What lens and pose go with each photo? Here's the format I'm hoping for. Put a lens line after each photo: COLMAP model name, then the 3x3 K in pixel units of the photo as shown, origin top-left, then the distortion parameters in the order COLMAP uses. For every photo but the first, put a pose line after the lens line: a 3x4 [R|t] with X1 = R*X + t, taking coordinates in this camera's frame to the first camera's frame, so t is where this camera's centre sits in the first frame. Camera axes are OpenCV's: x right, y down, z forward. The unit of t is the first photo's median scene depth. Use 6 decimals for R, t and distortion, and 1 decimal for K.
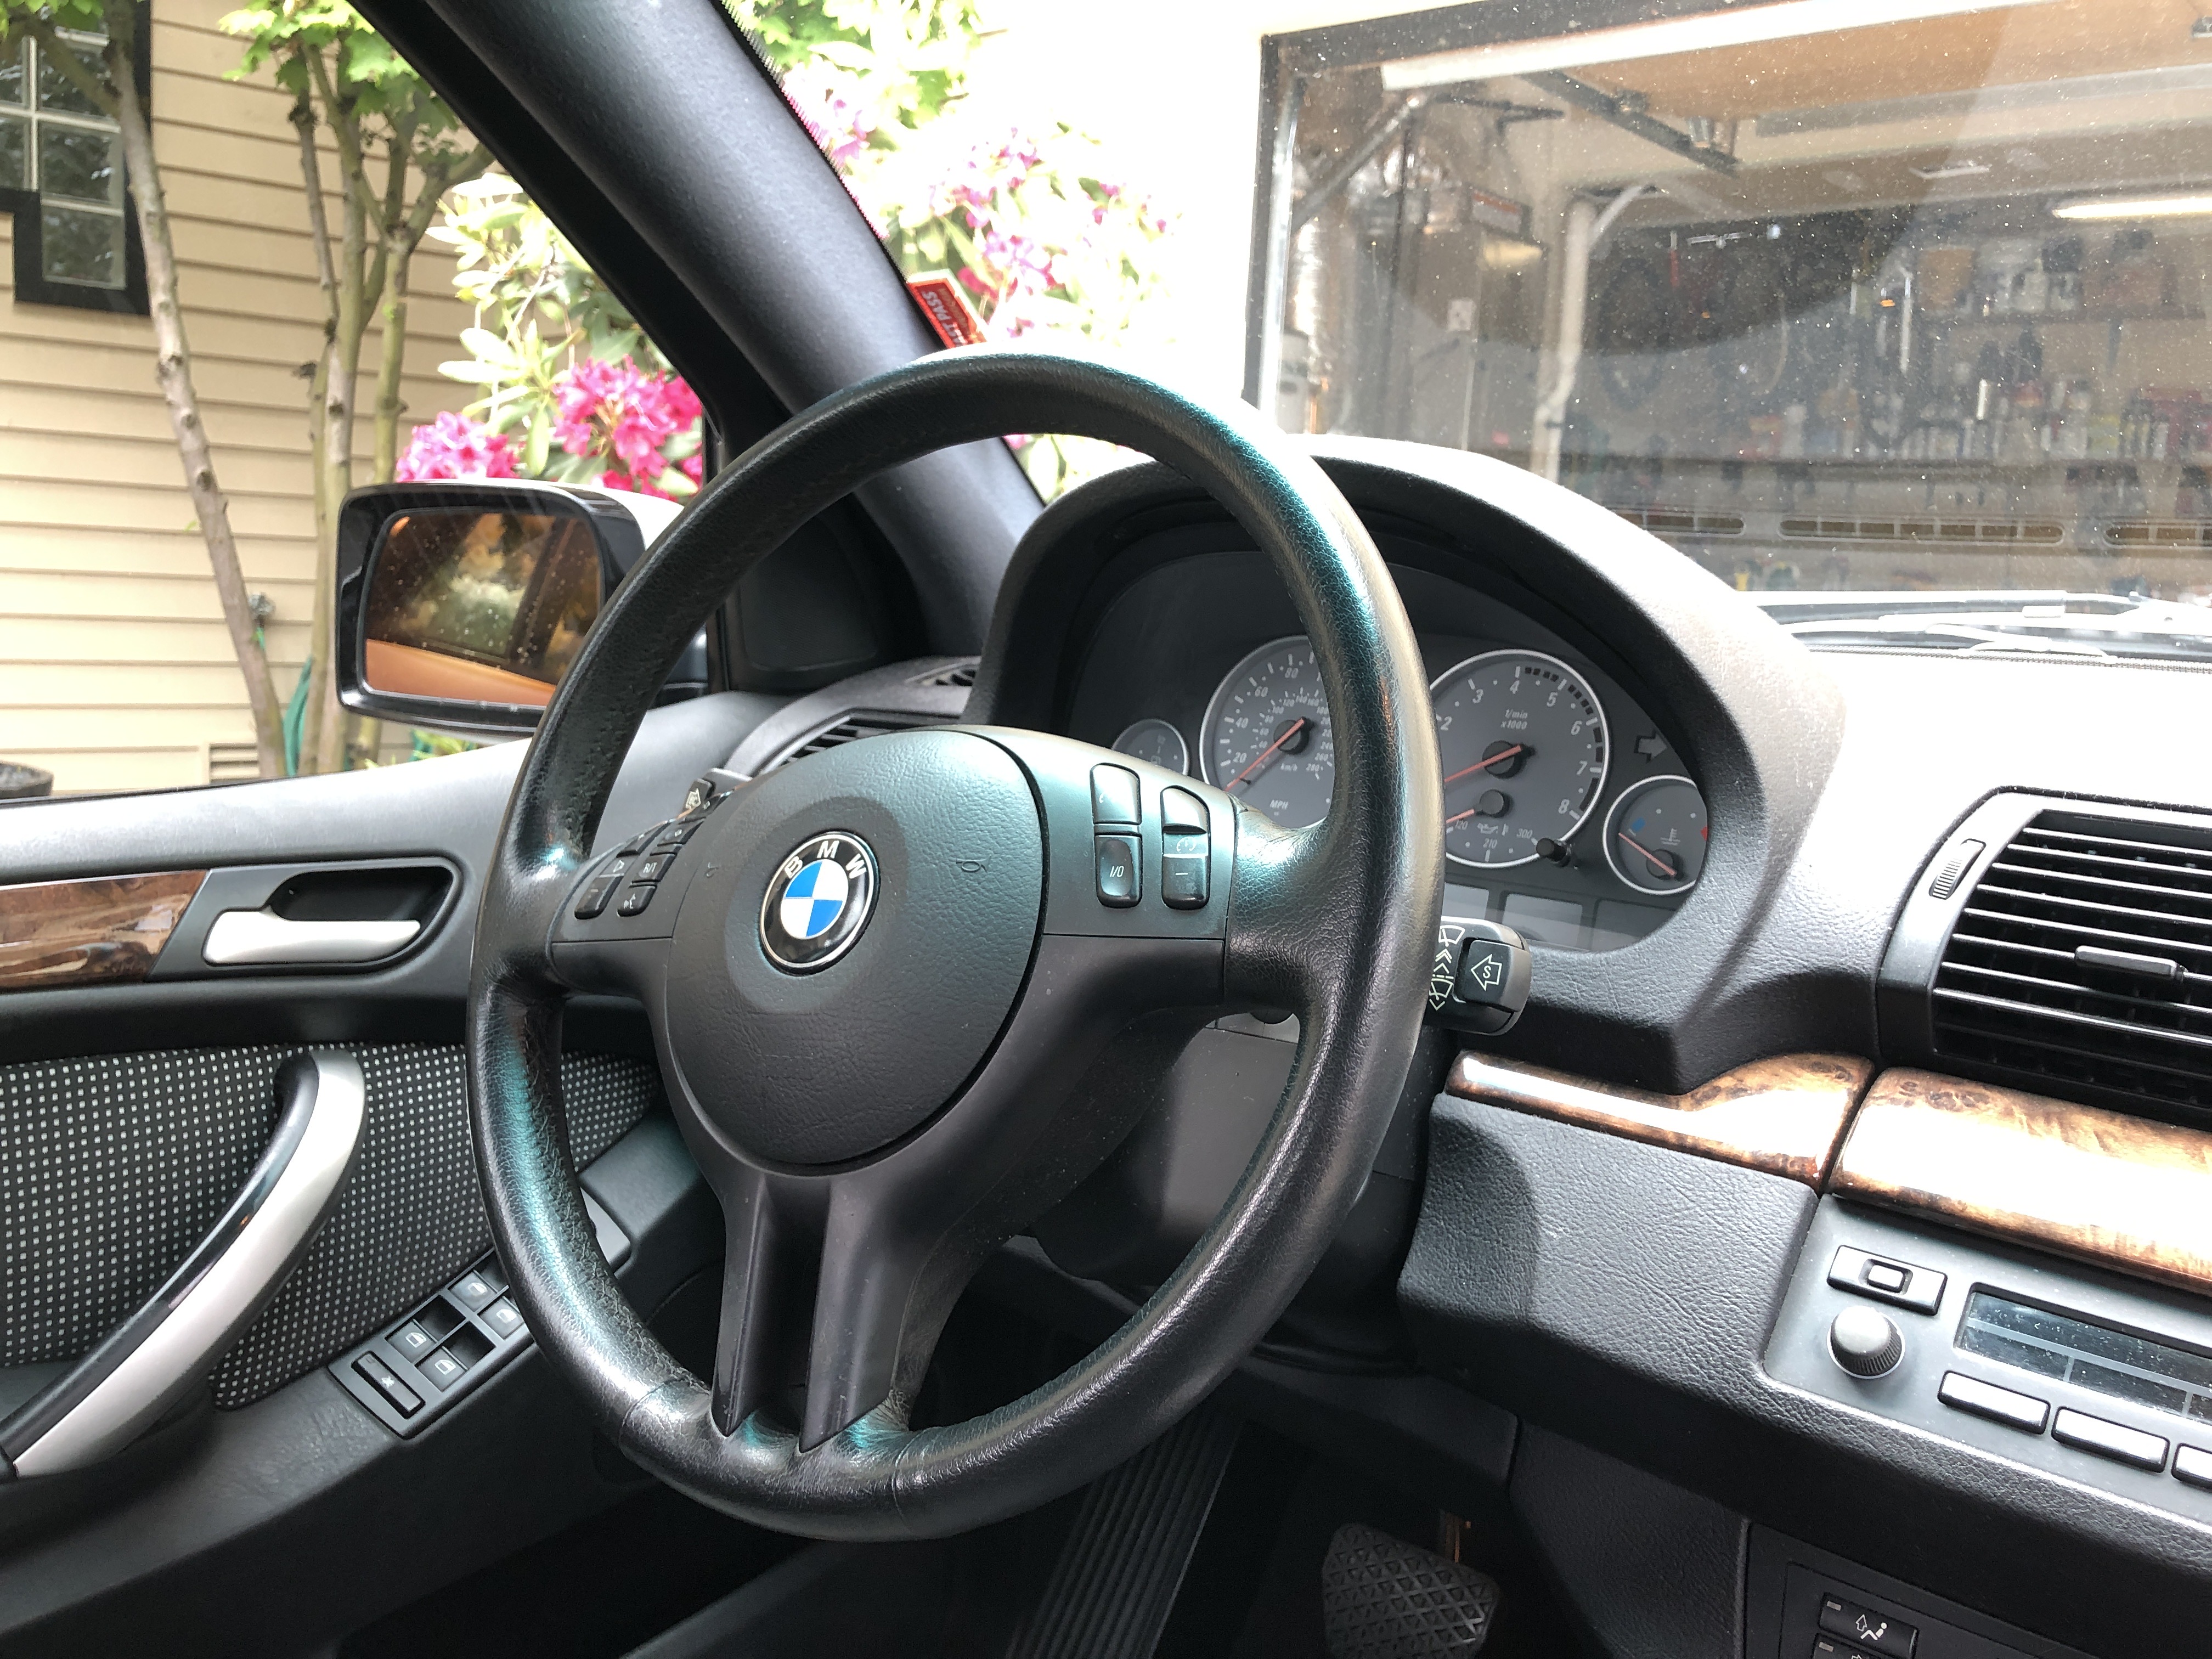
lens RADIAL K [[1825.3, 0, 1118.2], [0, 1825.3, 805.6], [0, 0, 1]] dist [0.045405, -0.050464]
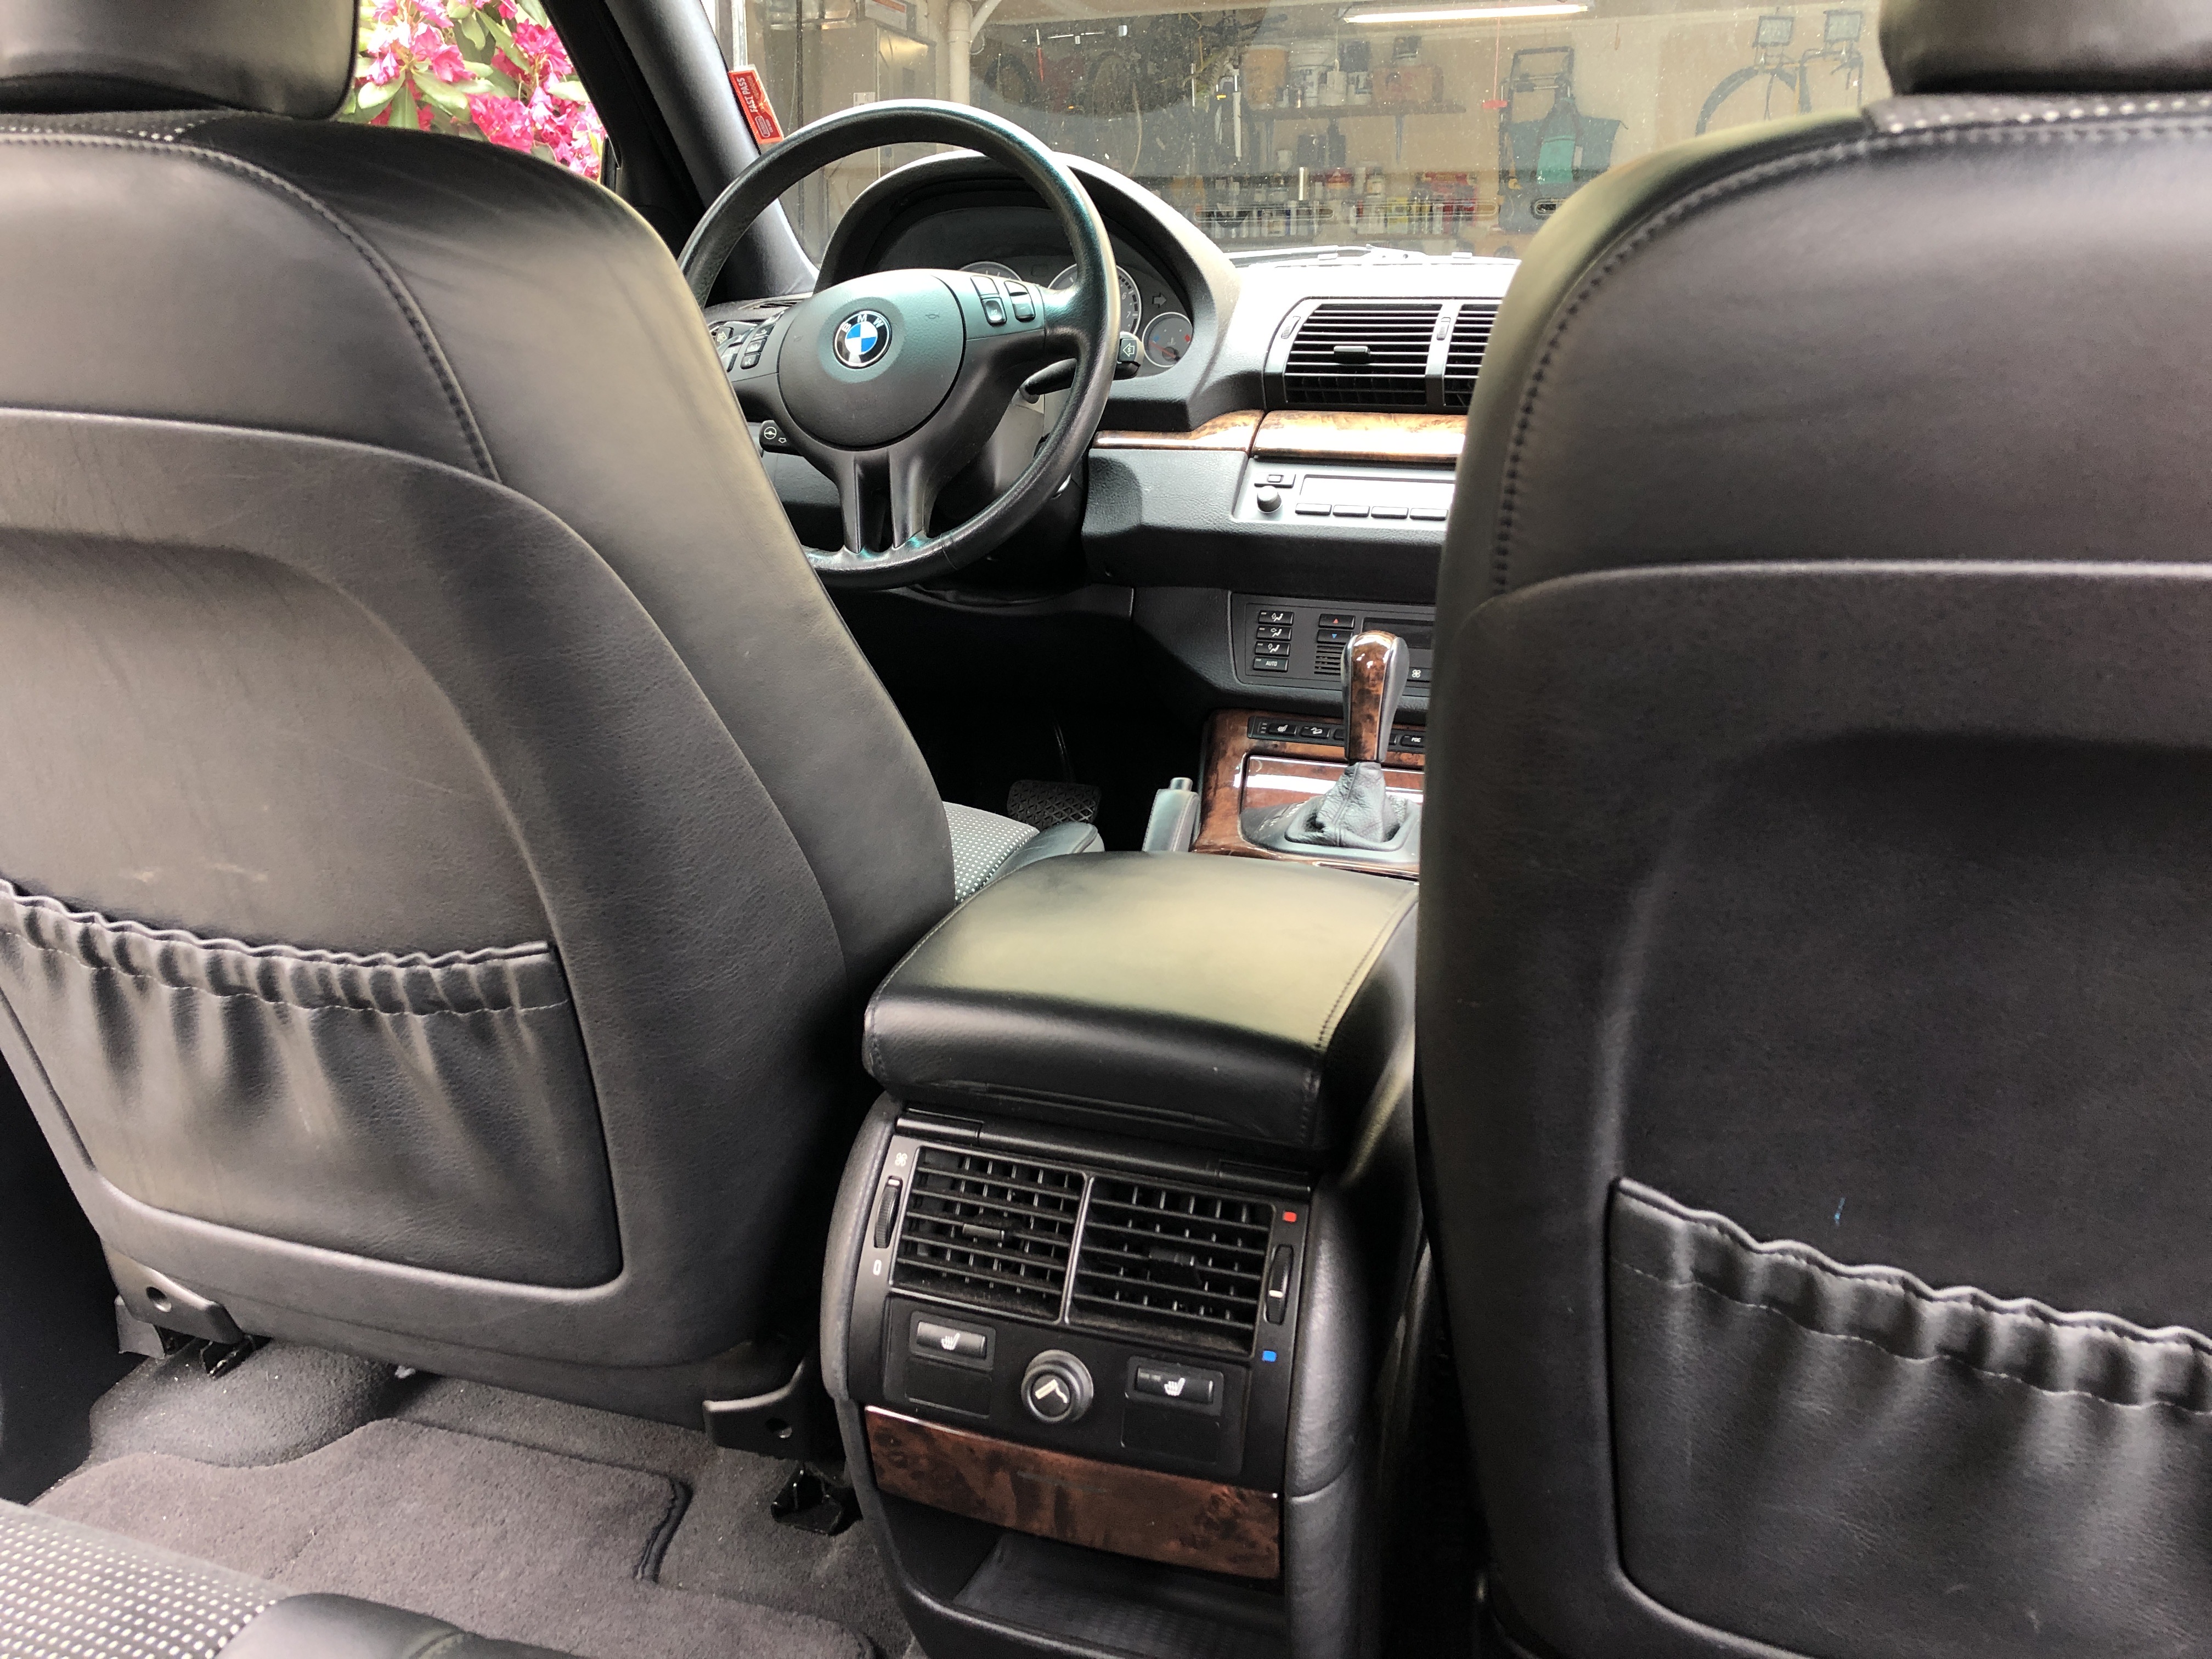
lens RADIAL K [[1825.3, 0, 1088.6], [0, 1825.3, 819.8], [0, 0, 1]] dist [0.045405, -0.050464]
pose [[0.949486, -0.111156, 0.293463, -0.465031], [0.078814, 0.989658, 0.119858, 0.291606], [-0.303751, -0.090675, 0.948427, -1.021029]]
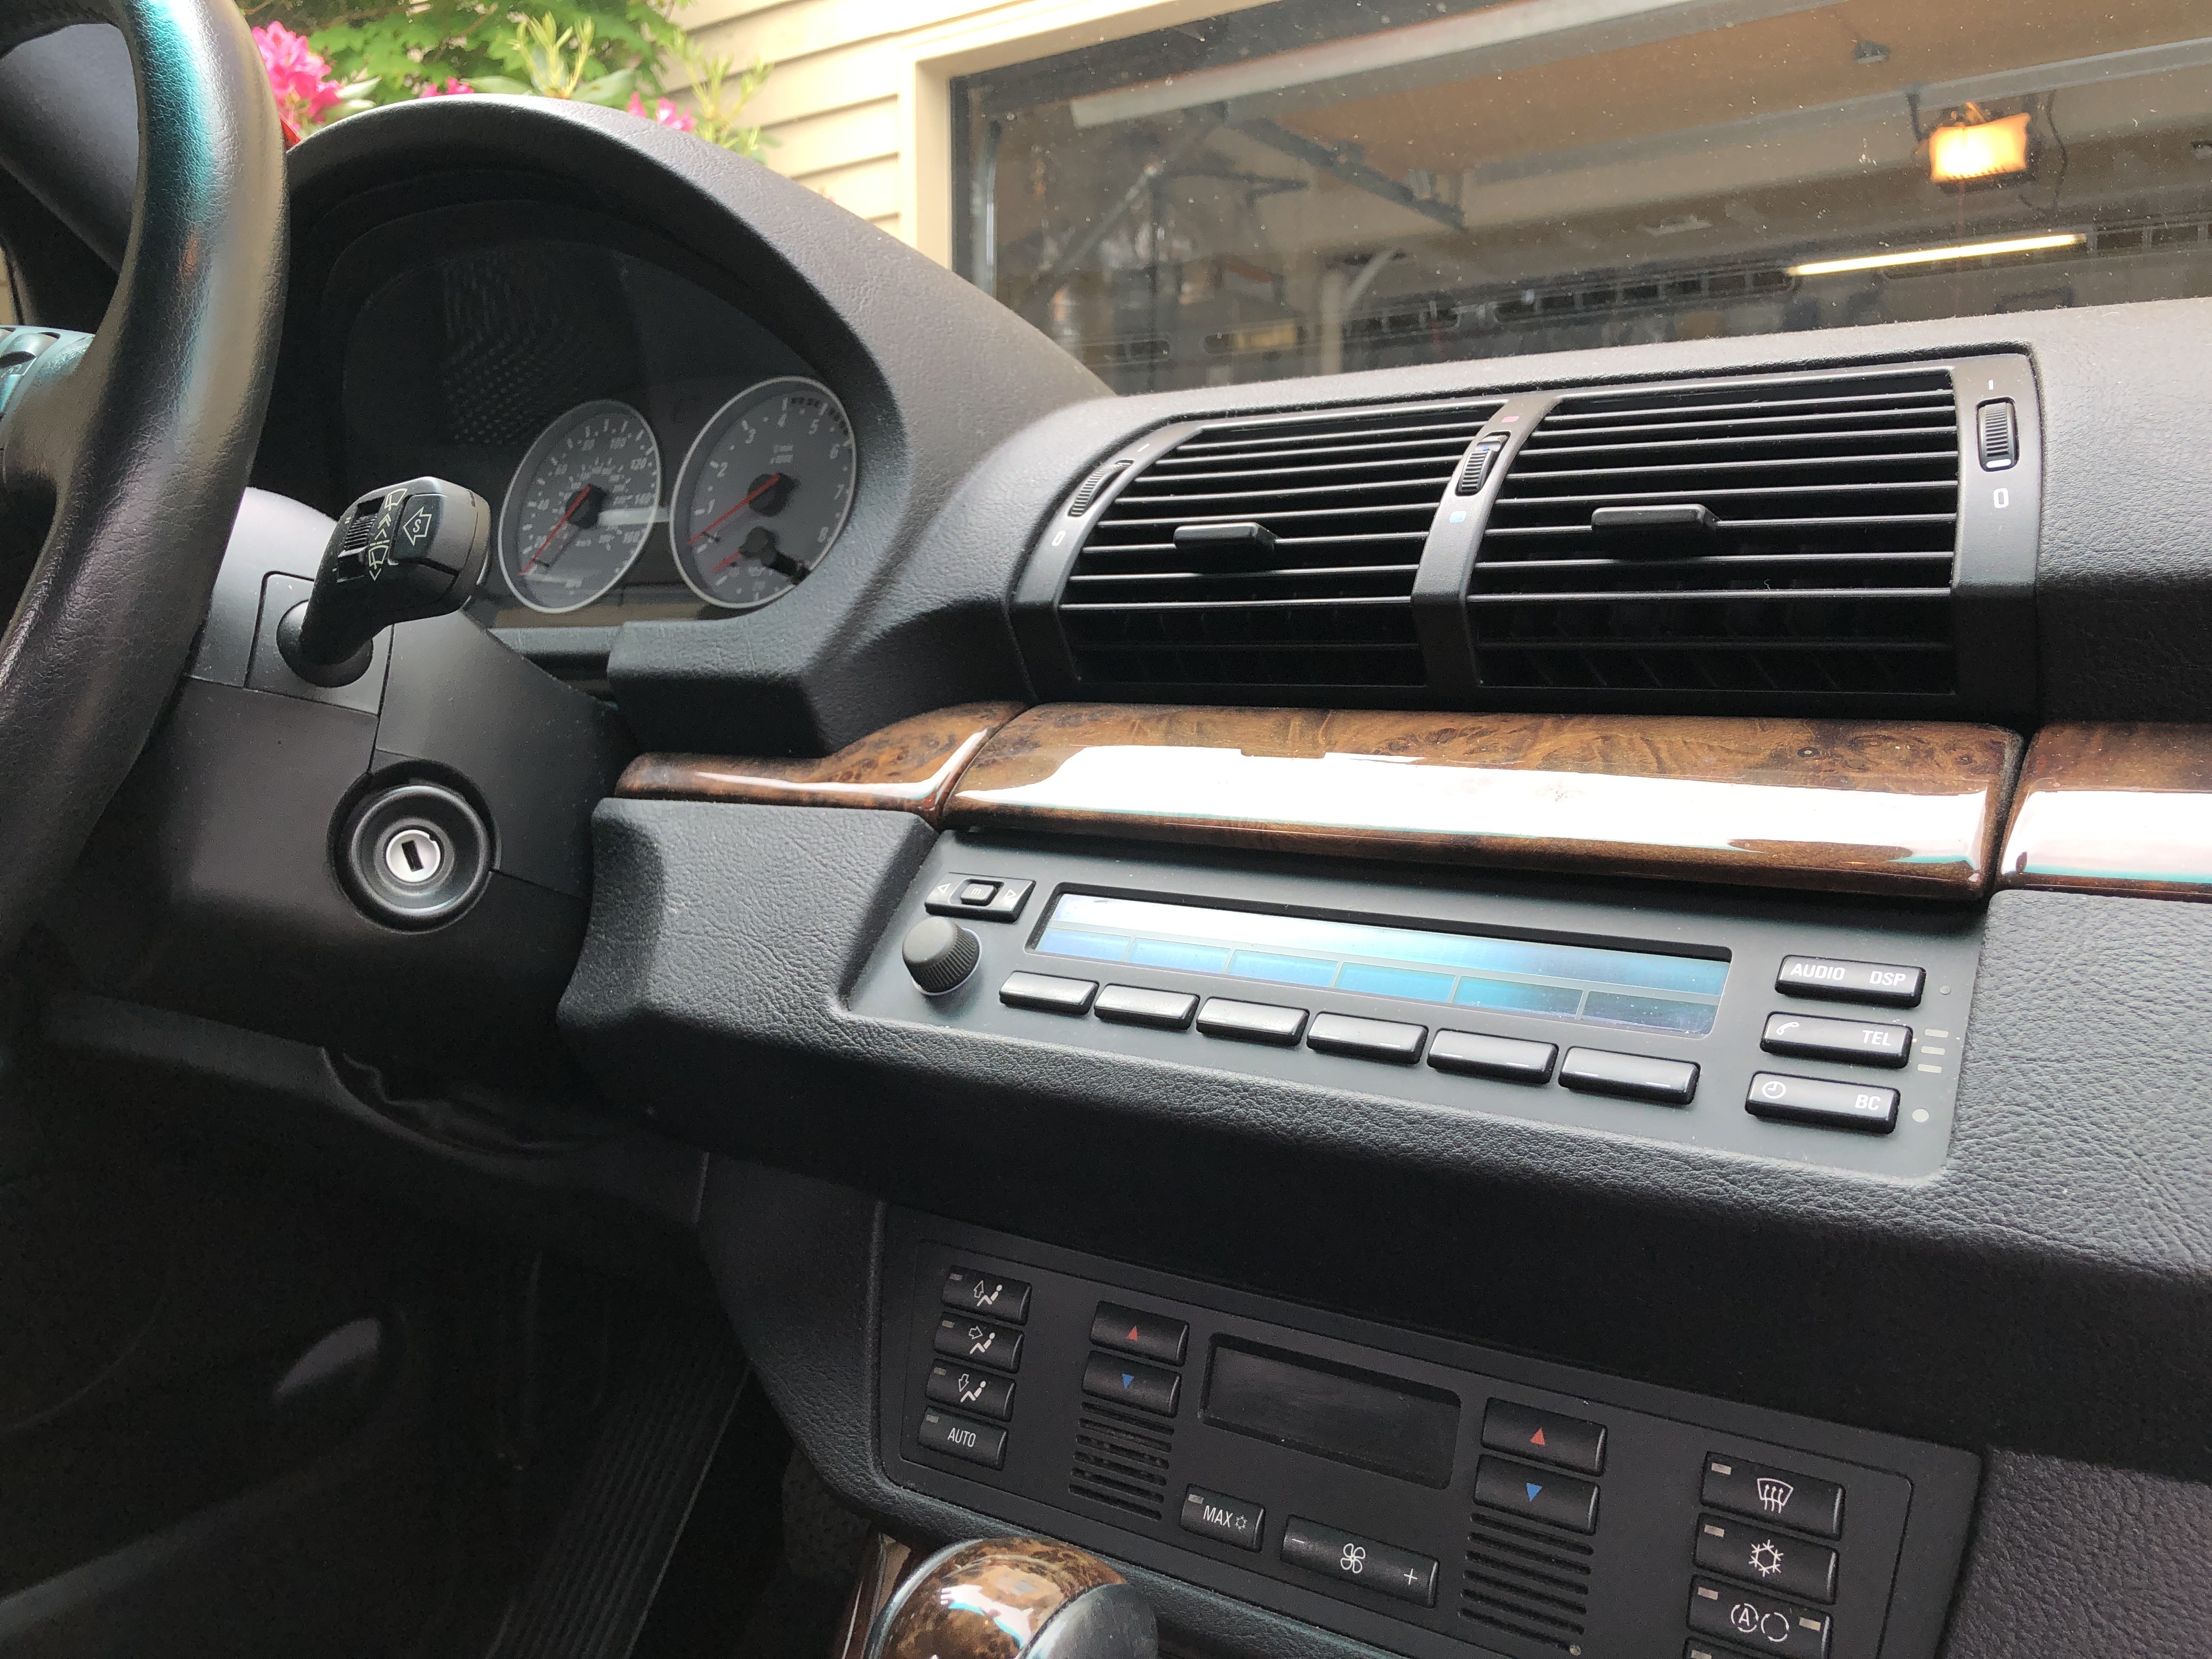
lens RADIAL K [[1825.3, 0, 1095.5], [0, 1825.3, 807.1], [0, 0, 1]] dist [0.045405, -0.050464]
pose [[0.996094, -0.056943, 0.067490, 0.301881], [0.060937, 0.996415, -0.058684, 0.195457], [-0.063906, 0.062567, 0.995993, 0.076426]]
